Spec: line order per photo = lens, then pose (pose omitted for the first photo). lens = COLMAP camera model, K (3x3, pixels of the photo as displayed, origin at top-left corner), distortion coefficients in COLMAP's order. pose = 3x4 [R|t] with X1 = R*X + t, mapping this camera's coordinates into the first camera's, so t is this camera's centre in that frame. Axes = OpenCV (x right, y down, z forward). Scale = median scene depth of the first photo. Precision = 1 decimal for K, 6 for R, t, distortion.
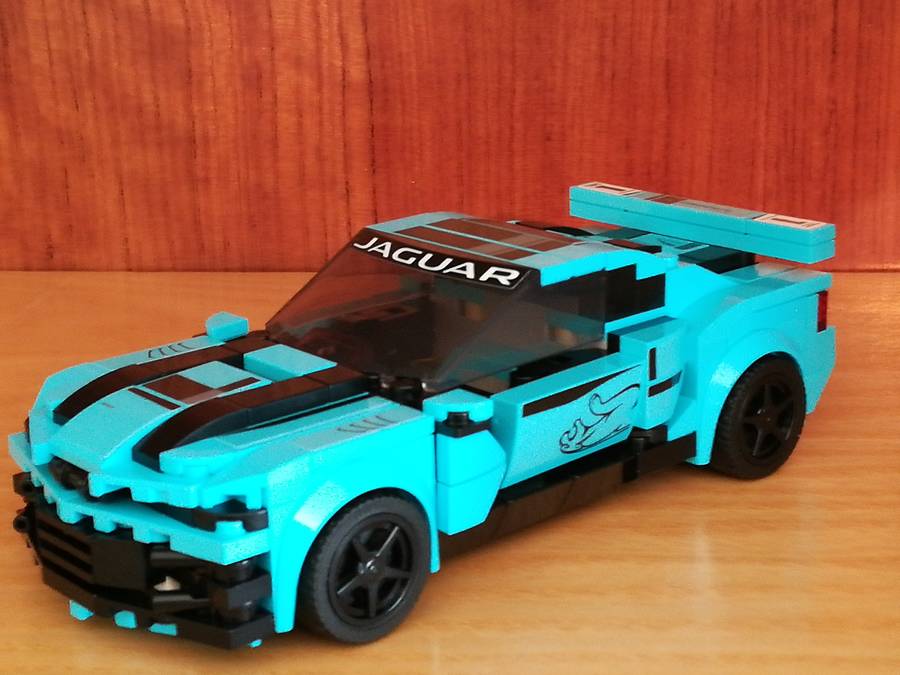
lens RADIAL K [[1623.0, 0, 422.2], [0, 1623.0, 351.7], [0, 0, 1]] dist [0.063430, 0.000000]
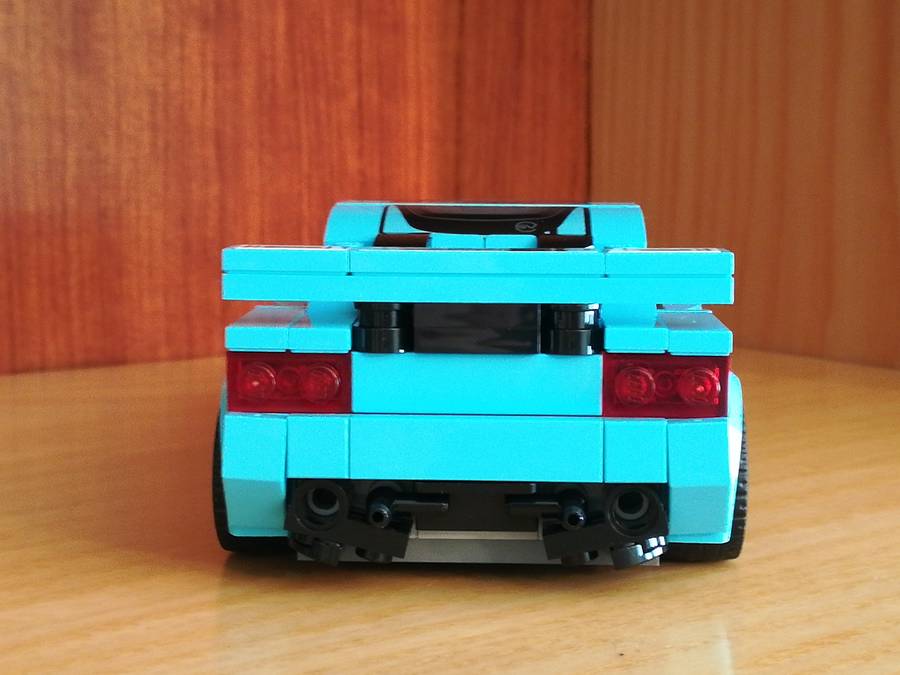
lens RADIAL K [[1623.0, 0, 452.5], [0, 1623.0, 337.3], [0, 0, 1]] dist [0.063430, 0.000000]
pose [[0.761854, -0.058713, 0.645083, -0.366386], [0.167410, 0.979896, -0.108528, 0.066595], [-0.625742, 0.190675, 0.756366, 0.212038]]
